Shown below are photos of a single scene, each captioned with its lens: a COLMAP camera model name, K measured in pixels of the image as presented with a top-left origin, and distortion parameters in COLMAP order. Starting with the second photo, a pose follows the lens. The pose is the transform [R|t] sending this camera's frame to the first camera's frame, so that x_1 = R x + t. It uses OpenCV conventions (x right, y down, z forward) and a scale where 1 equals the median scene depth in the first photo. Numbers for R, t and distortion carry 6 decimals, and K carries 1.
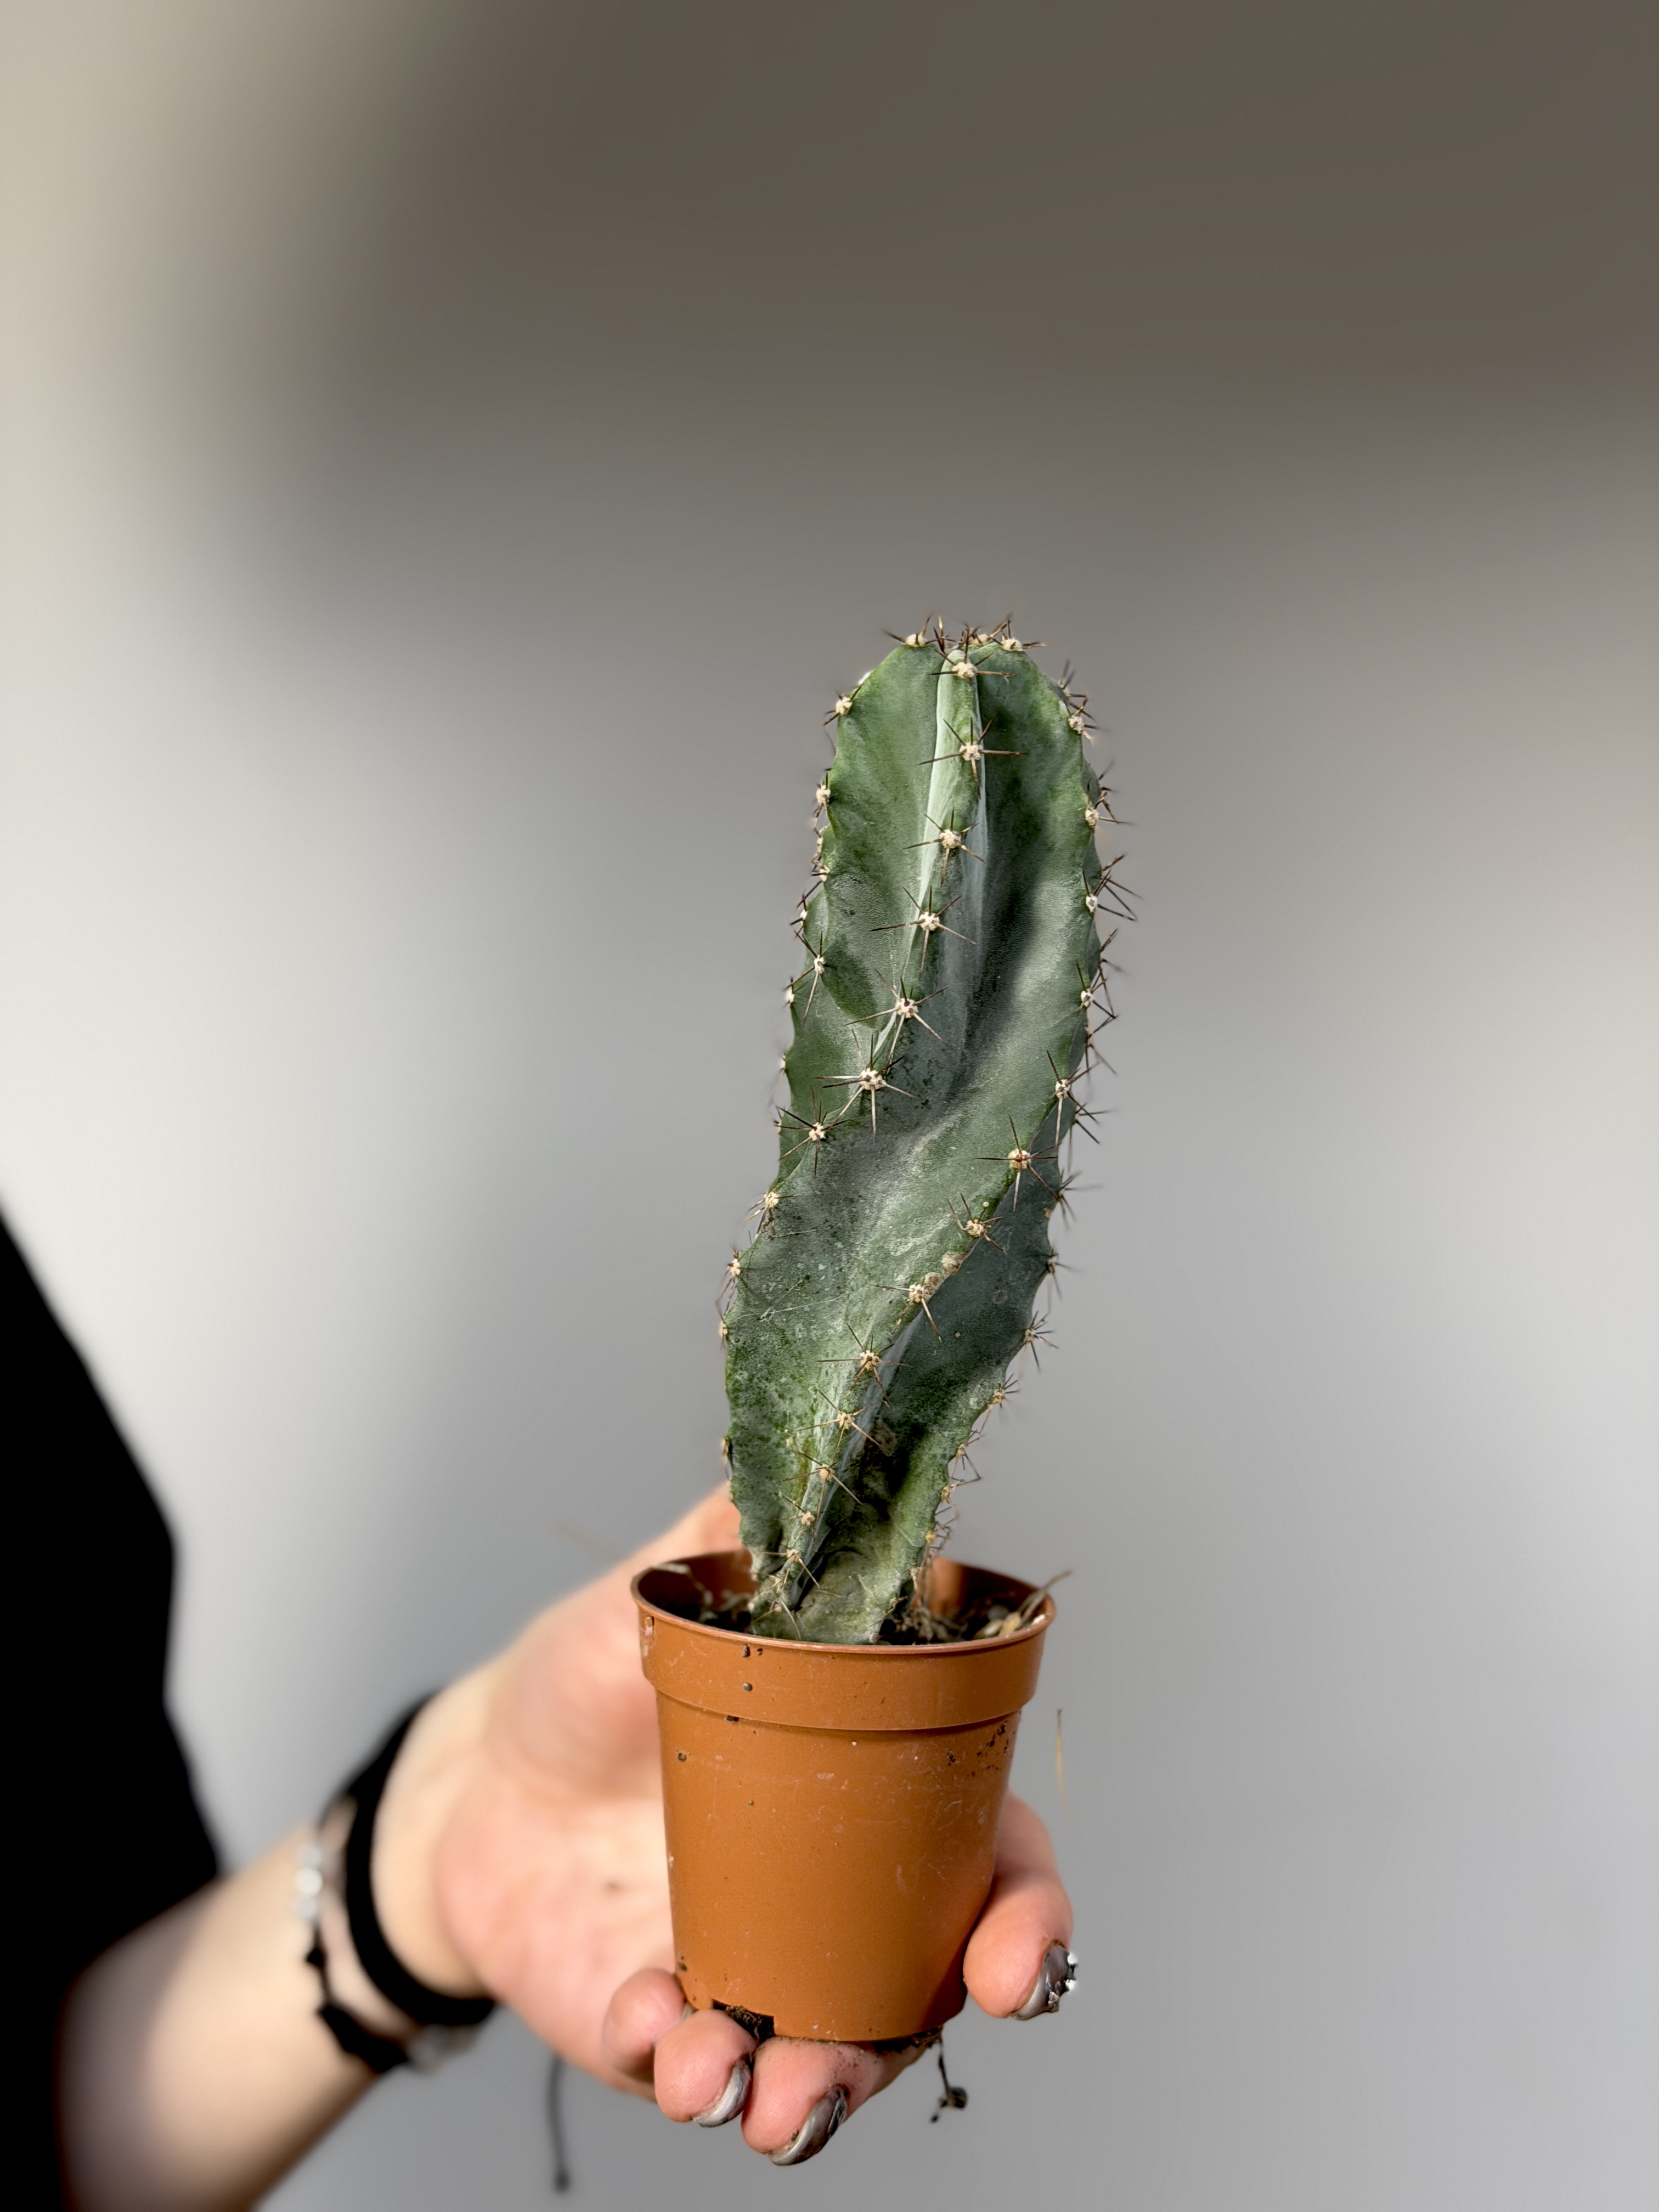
lens RADIAL K [[3091.1, 0, 832.3], [0, 3091.1, 1108.0], [0, 0, 1]] dist [0.012529, 0.000000]
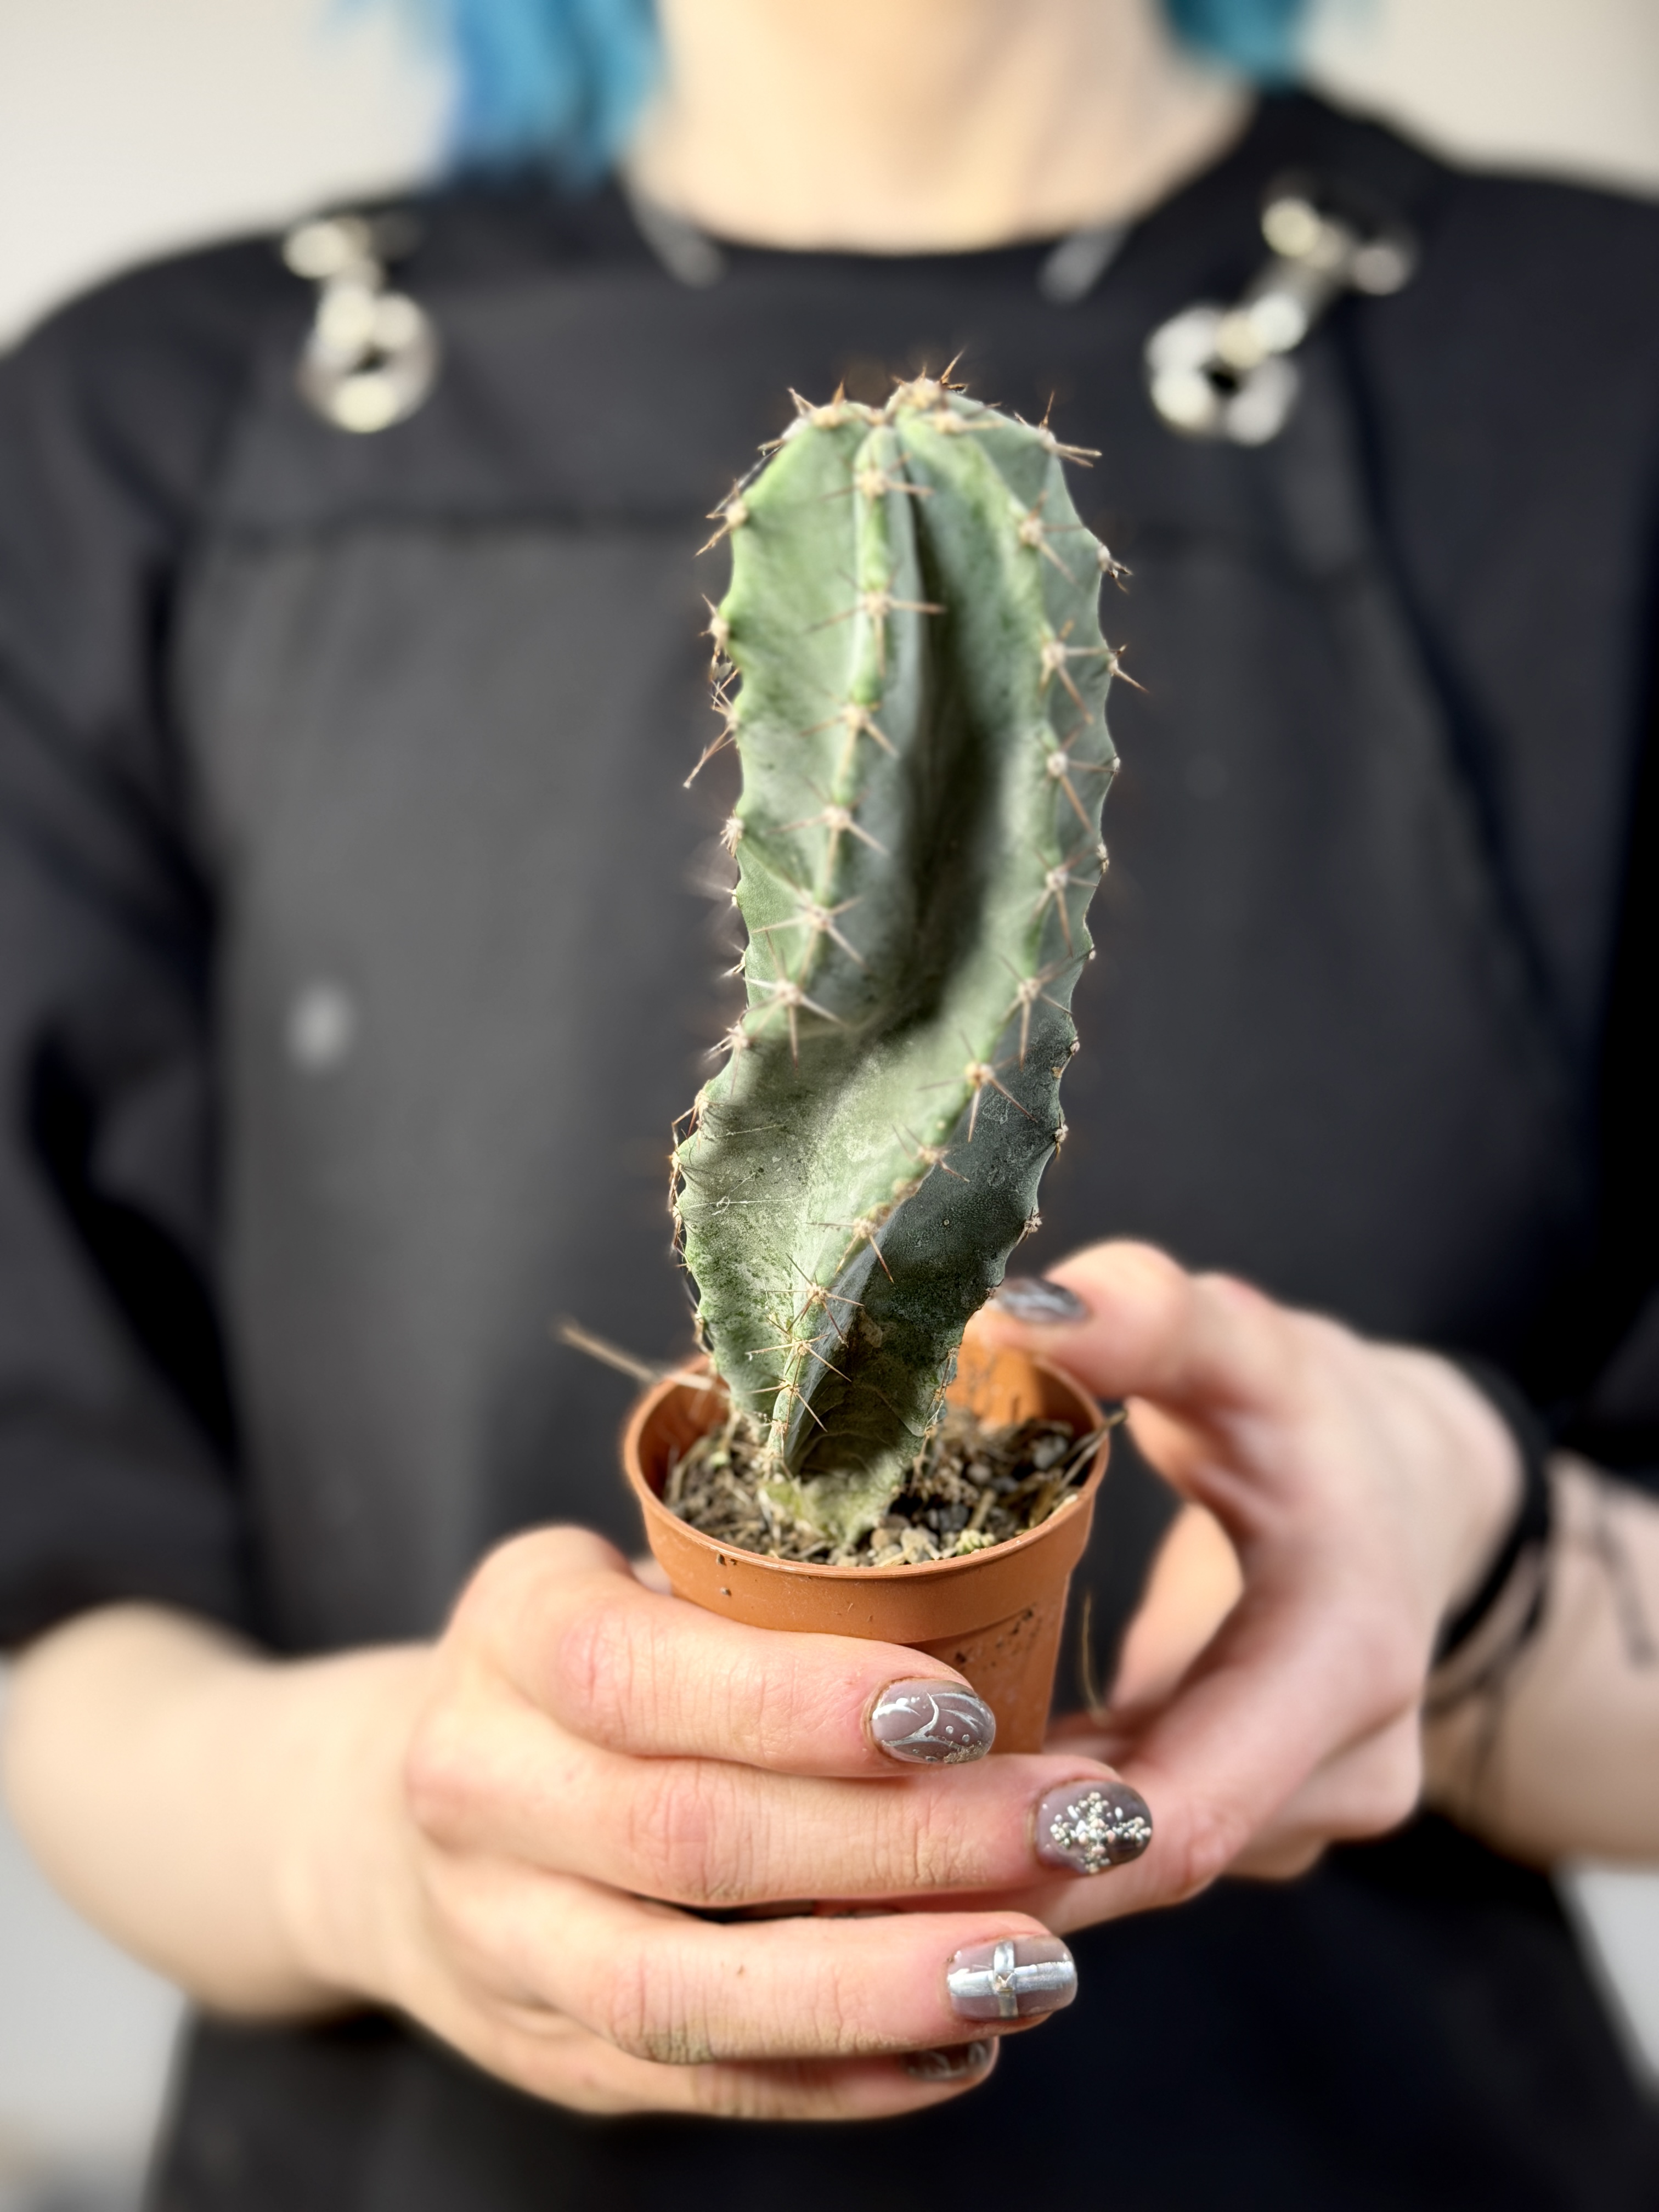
lens RADIAL K [[3091.1, 0, 825.2], [0, 3091.1, 1103.3], [0, 0, 1]] dist [0.012529, 0.000000]
pose [[0.974107, 0.013966, -0.225657, 0.200388], [0.072206, 0.926603, 0.369045, -0.274315], [0.214249, -0.375783, 0.901601, 0.239759]]
